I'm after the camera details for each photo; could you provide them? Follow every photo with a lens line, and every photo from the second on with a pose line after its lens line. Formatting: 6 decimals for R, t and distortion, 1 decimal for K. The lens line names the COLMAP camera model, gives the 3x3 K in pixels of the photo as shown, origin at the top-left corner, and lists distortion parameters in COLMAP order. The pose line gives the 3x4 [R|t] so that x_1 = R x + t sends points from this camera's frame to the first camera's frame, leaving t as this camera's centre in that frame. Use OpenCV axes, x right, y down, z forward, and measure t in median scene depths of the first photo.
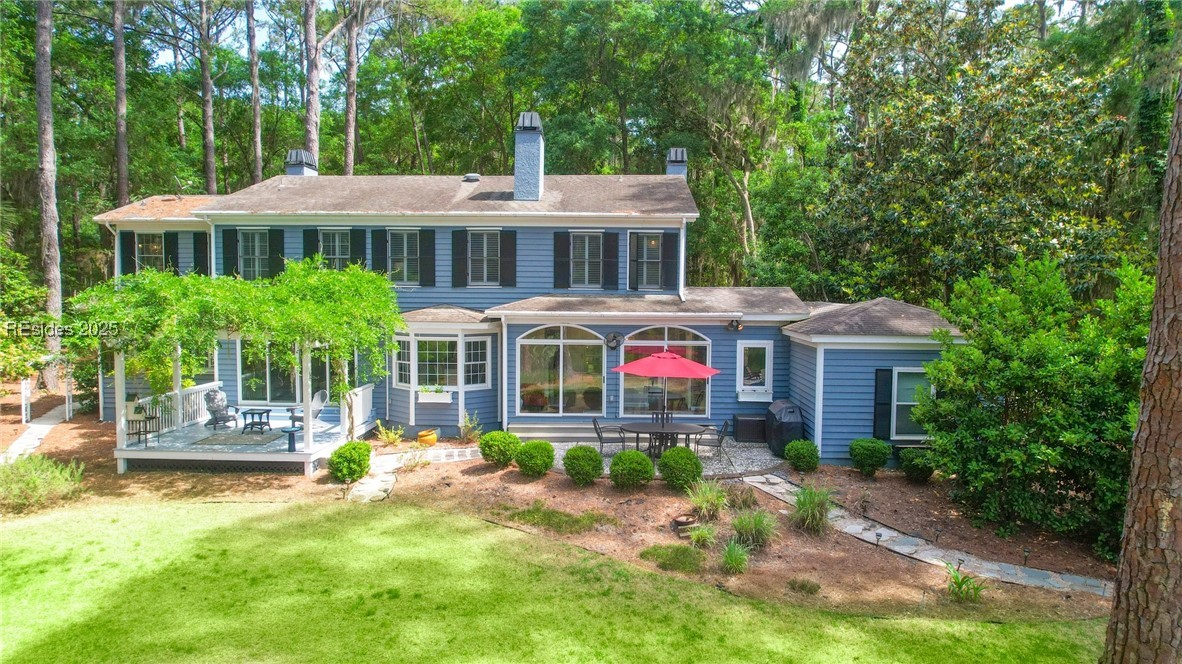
lens RADIAL K [[792.2, 0, 591.0], [0, 792.2, 332.0], [0, 0, 1]] dist [-0.046508, 0.000376]
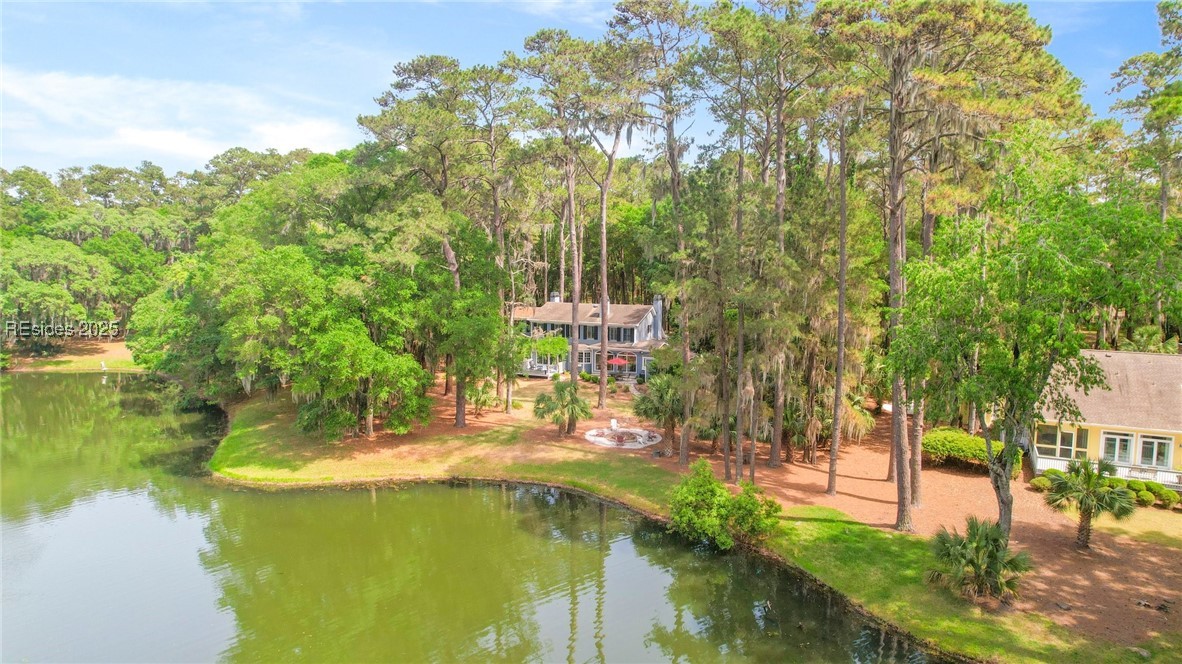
lens RADIAL K [[792.2, 0, 591.0], [0, 792.2, 332.0], [0, 0, 1]] dist [-0.046508, 0.000376]
pose [[0.920142, 0.042001, -0.389325, 1.531913], [-0.016626, 0.997525, 0.068320, -0.390792], [0.391231, -0.056391, 0.918563, -2.907488]]
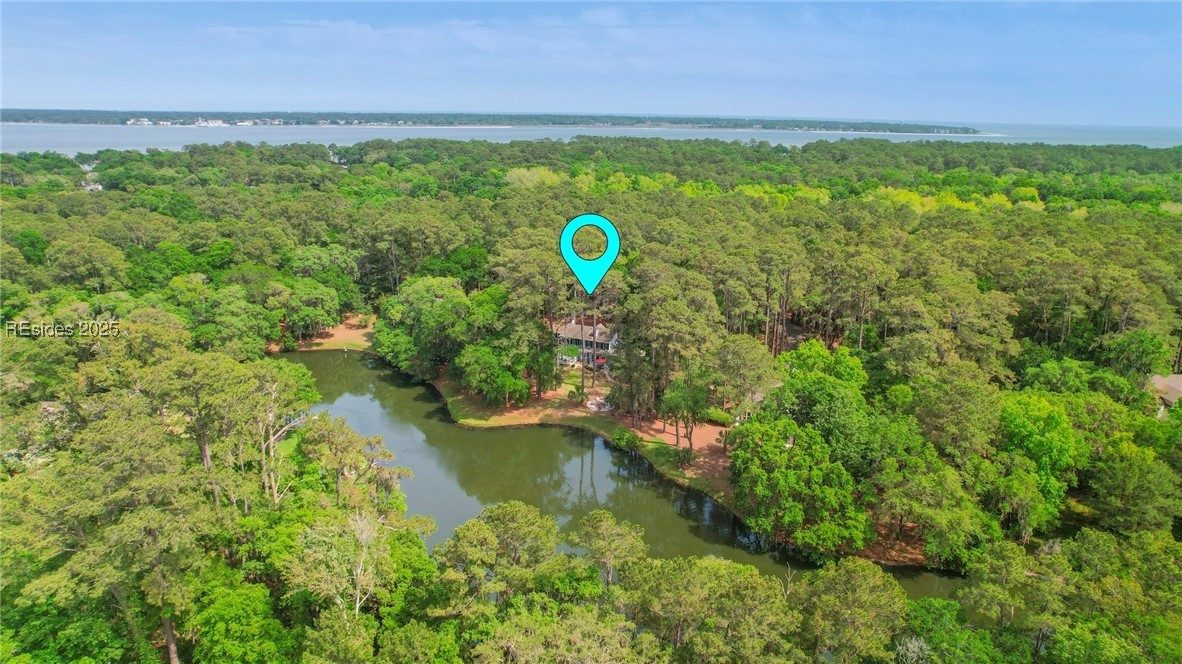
lens RADIAL K [[792.2, 0, 591.0], [0, 792.2, 332.0], [0, 0, 1]] dist [-0.046508, 0.000376]
pose [[0.919677, 0.113888, -0.375799, 3.448321], [-0.019467, 0.969064, 0.246039, -2.609214], [0.392194, -0.218961, 0.893443, -7.451610]]
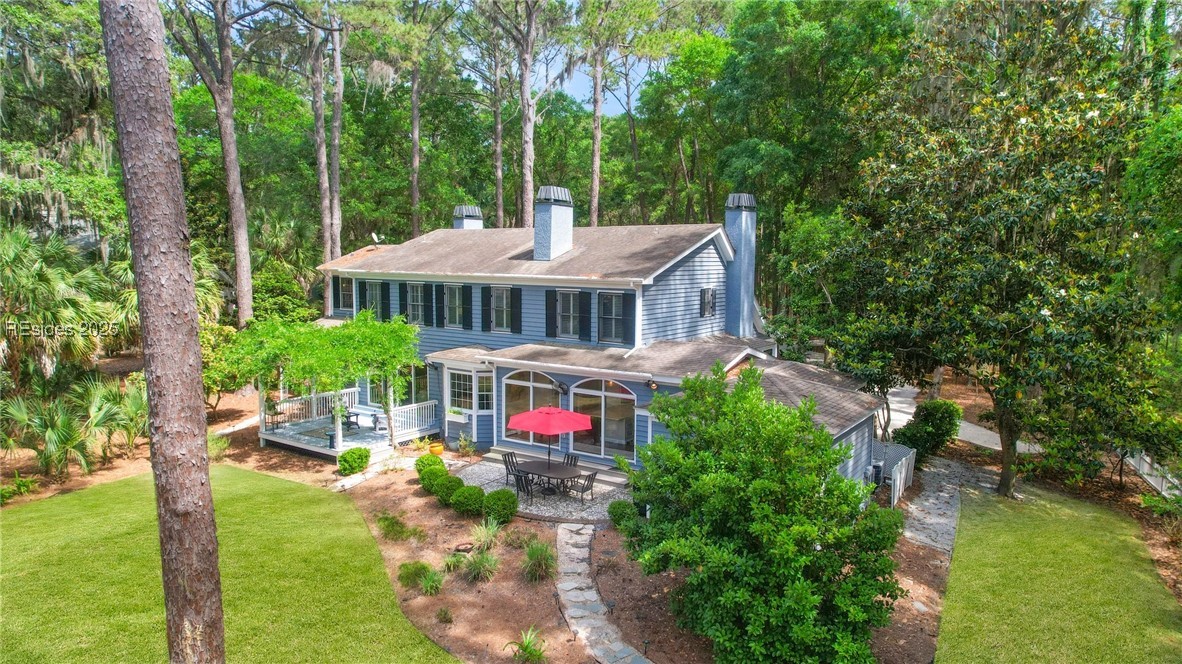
lens RADIAL K [[792.2, 0, 591.0], [0, 792.2, 332.0], [0, 0, 1]] dist [-0.046508, 0.000376]
pose [[0.837685, 0.054062, -0.543471, 0.681136], [-0.031399, 0.998210, 0.050901, -0.129281], [0.545250, -0.025575, 0.837883, 0.034322]]
